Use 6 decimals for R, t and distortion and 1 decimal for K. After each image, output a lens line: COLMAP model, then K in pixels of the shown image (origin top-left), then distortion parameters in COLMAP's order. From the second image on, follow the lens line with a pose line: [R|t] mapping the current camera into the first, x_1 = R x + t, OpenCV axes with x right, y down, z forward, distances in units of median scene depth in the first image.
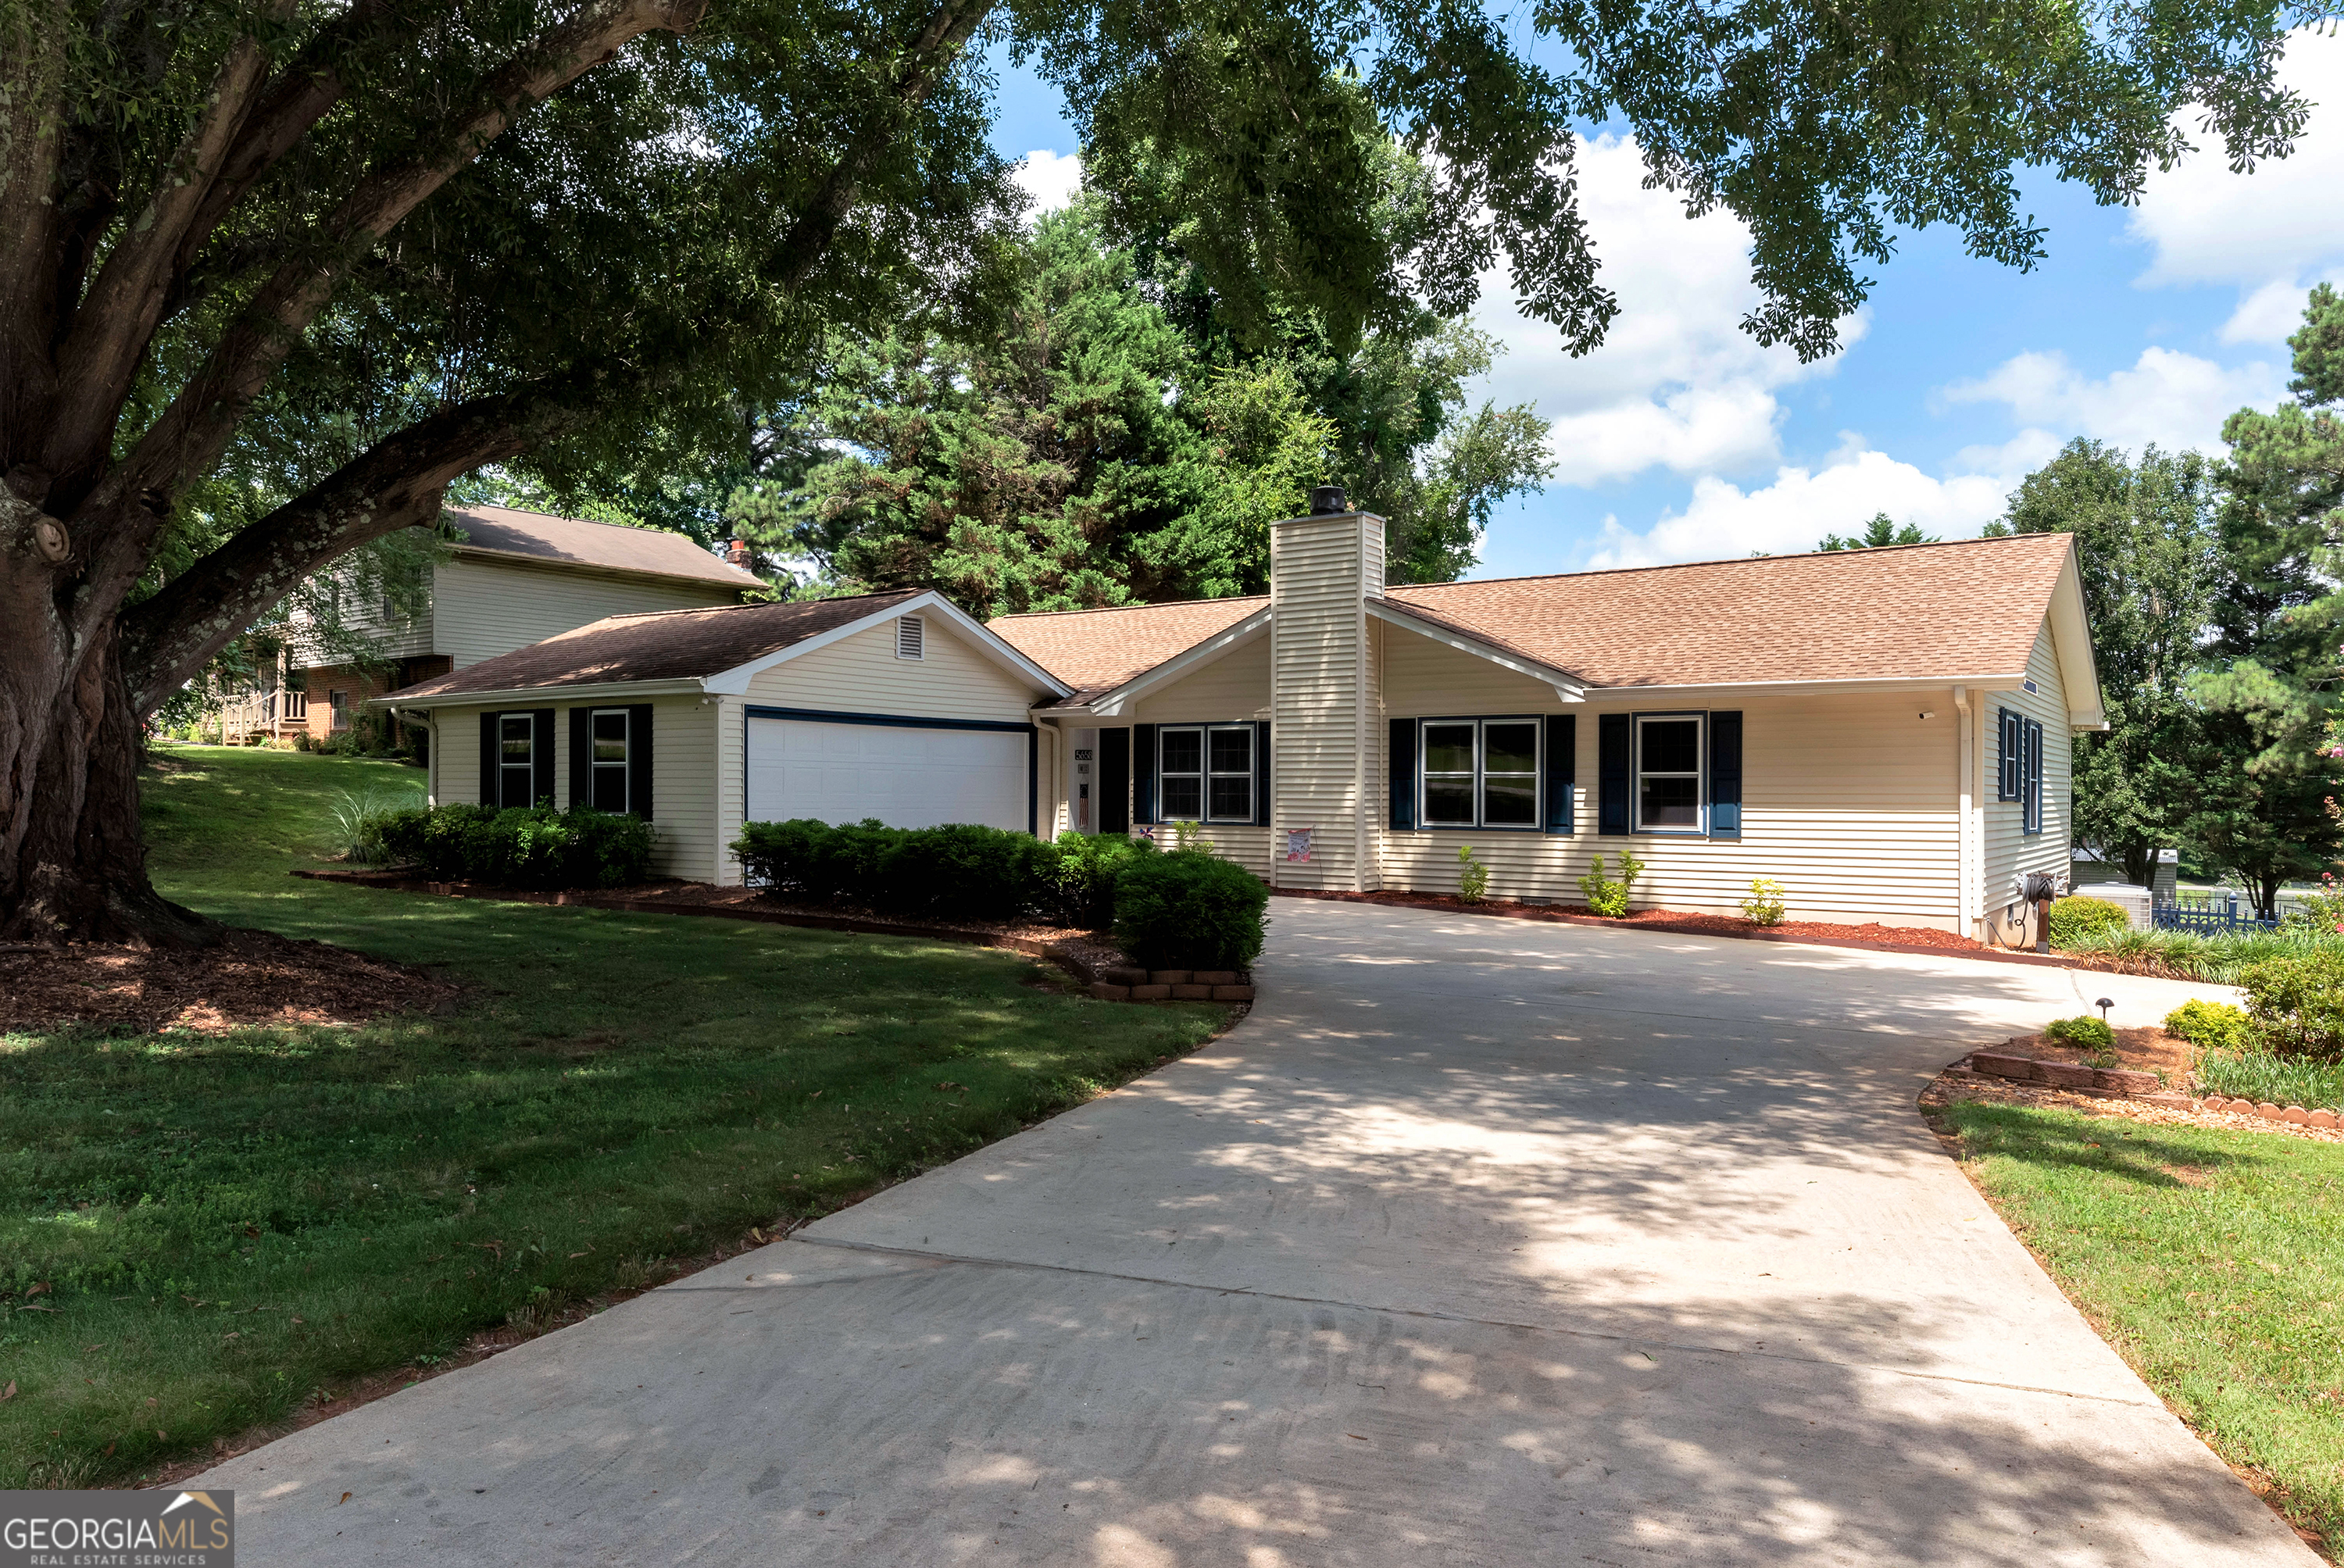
lens RADIAL K [[1553.2, 0, 1177.5], [0, 1553.2, 790.6], [0, 0, 1]] dist [-0.006037, -0.002720]
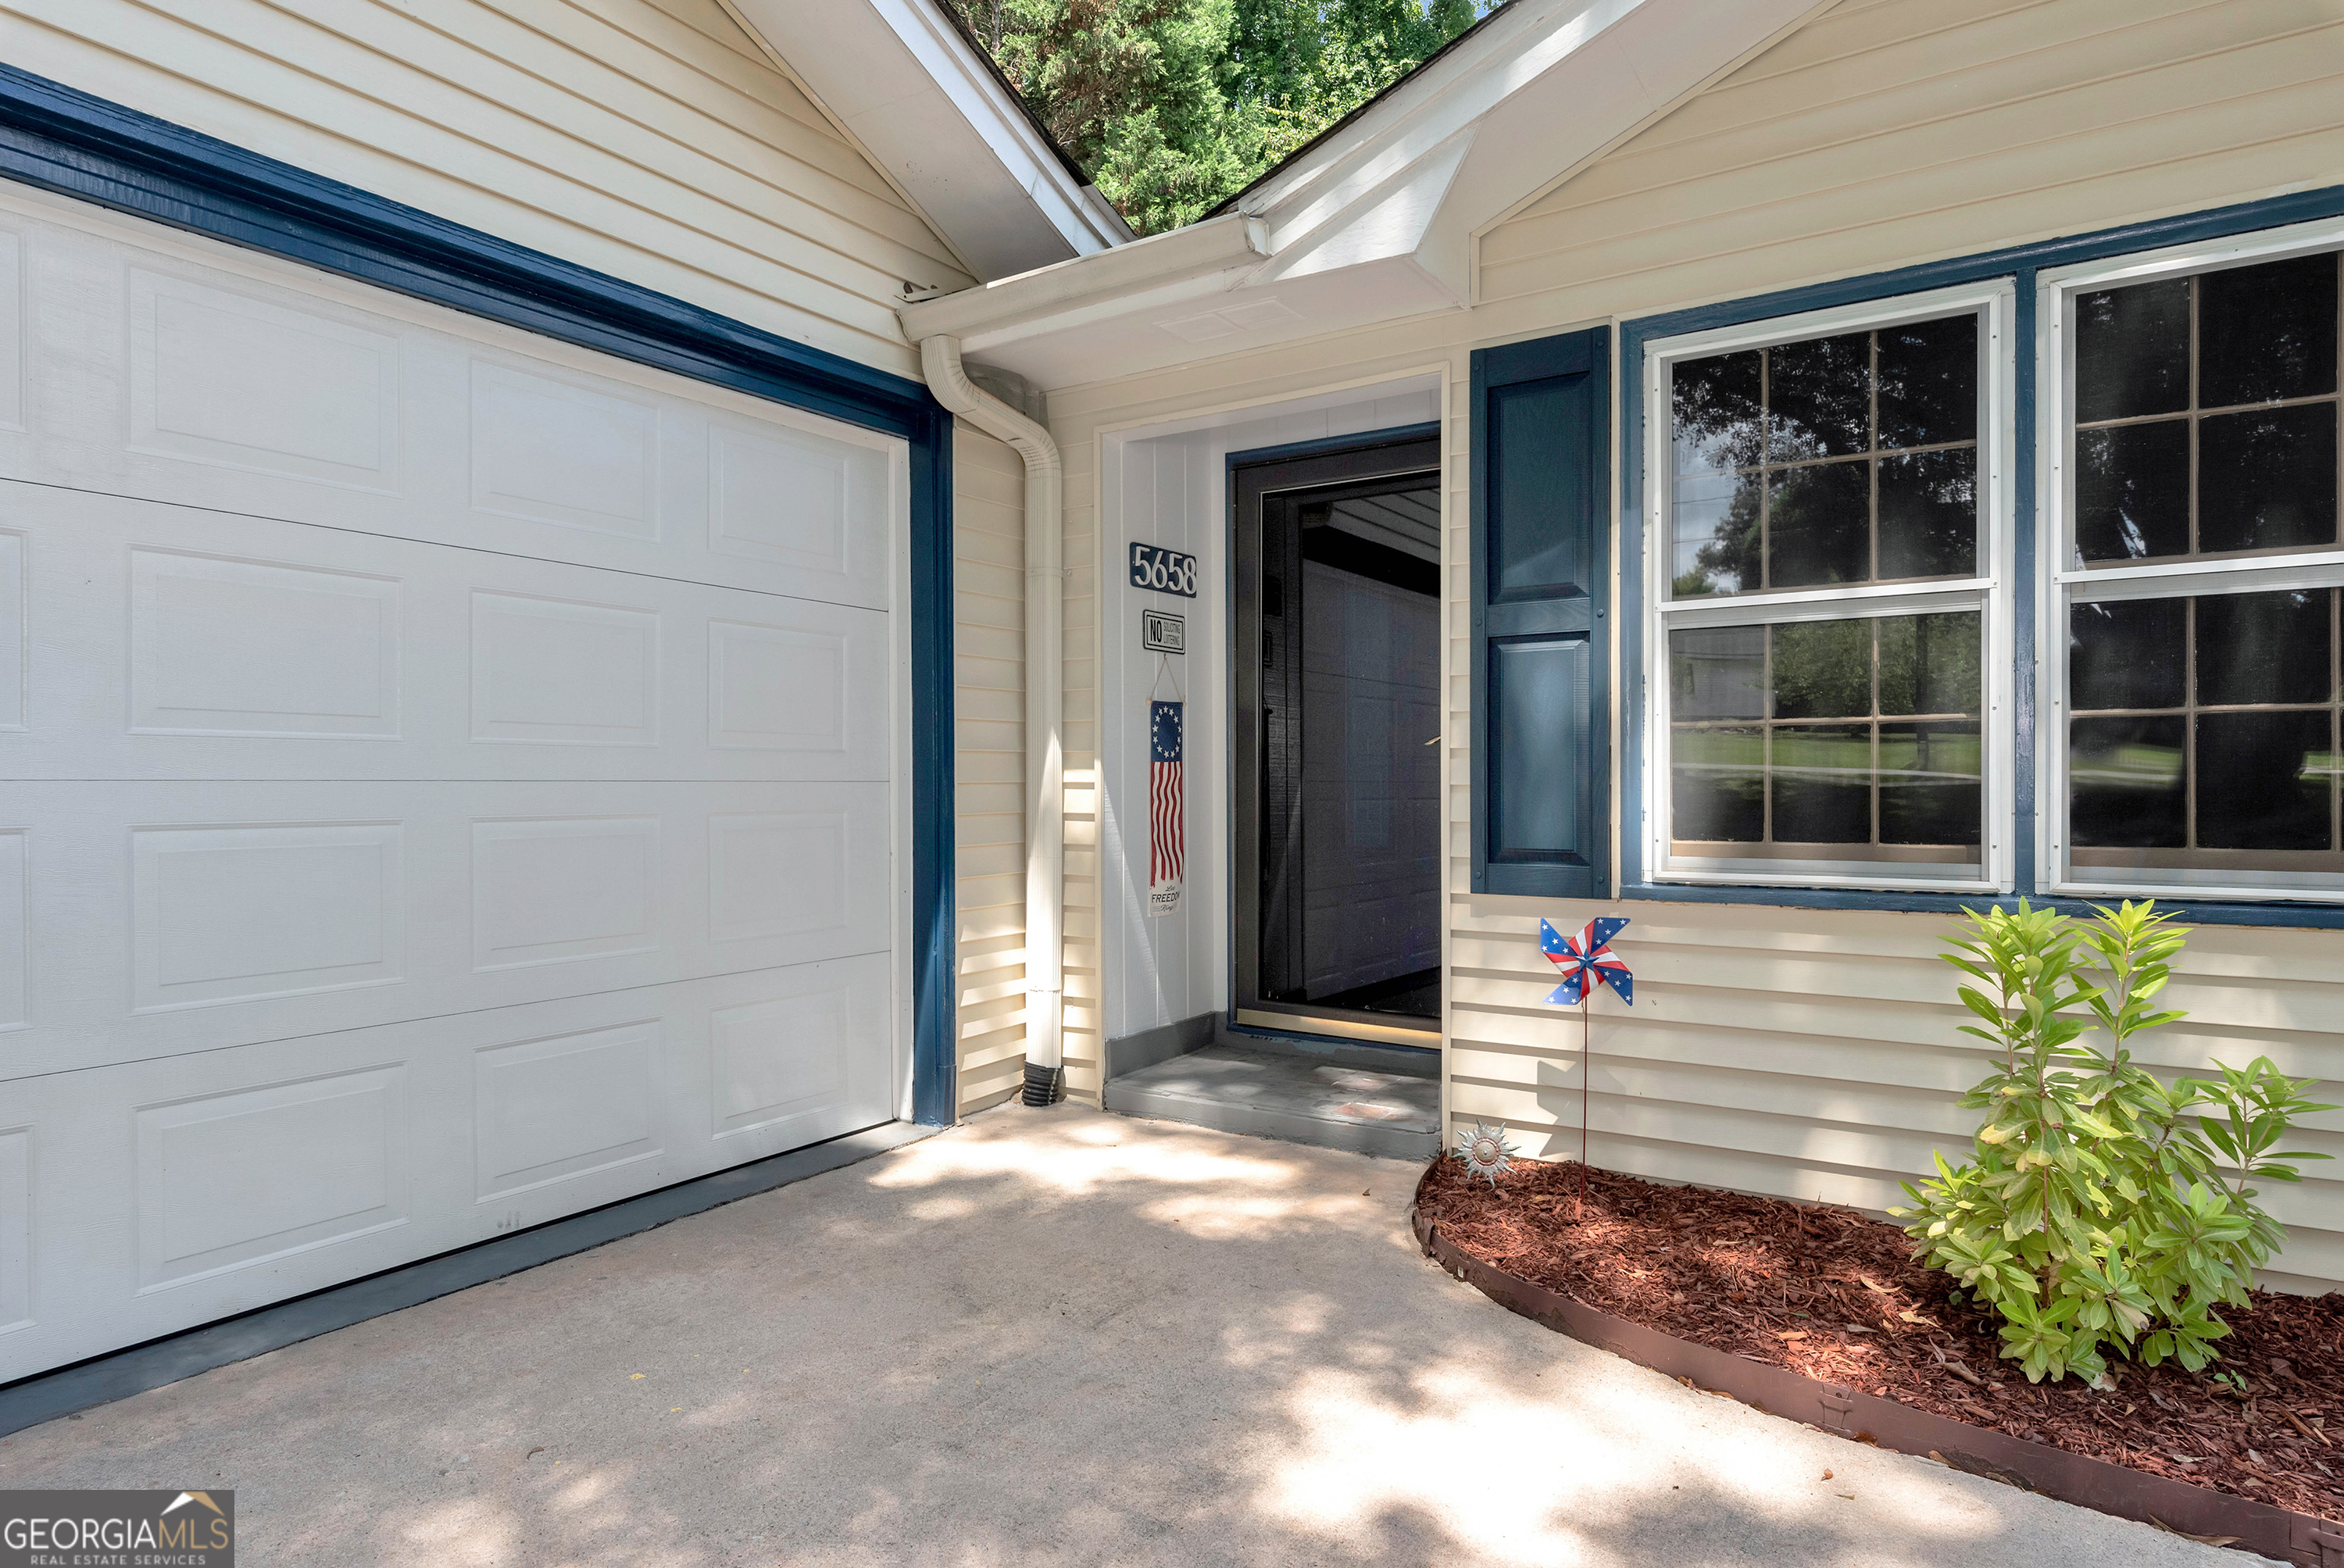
lens RADIAL K [[1311.6, 0, 1172.9], [0, 1311.6, 785.6], [0, 0, 1]] dist [-0.000592, -0.001817]
pose [[0.999991, 0.004069, 0.001058, -0.058286], [-0.004072, 0.999986, 0.003390, 0.007949], [-0.001044, -0.003394, 0.999994, 0.796805]]
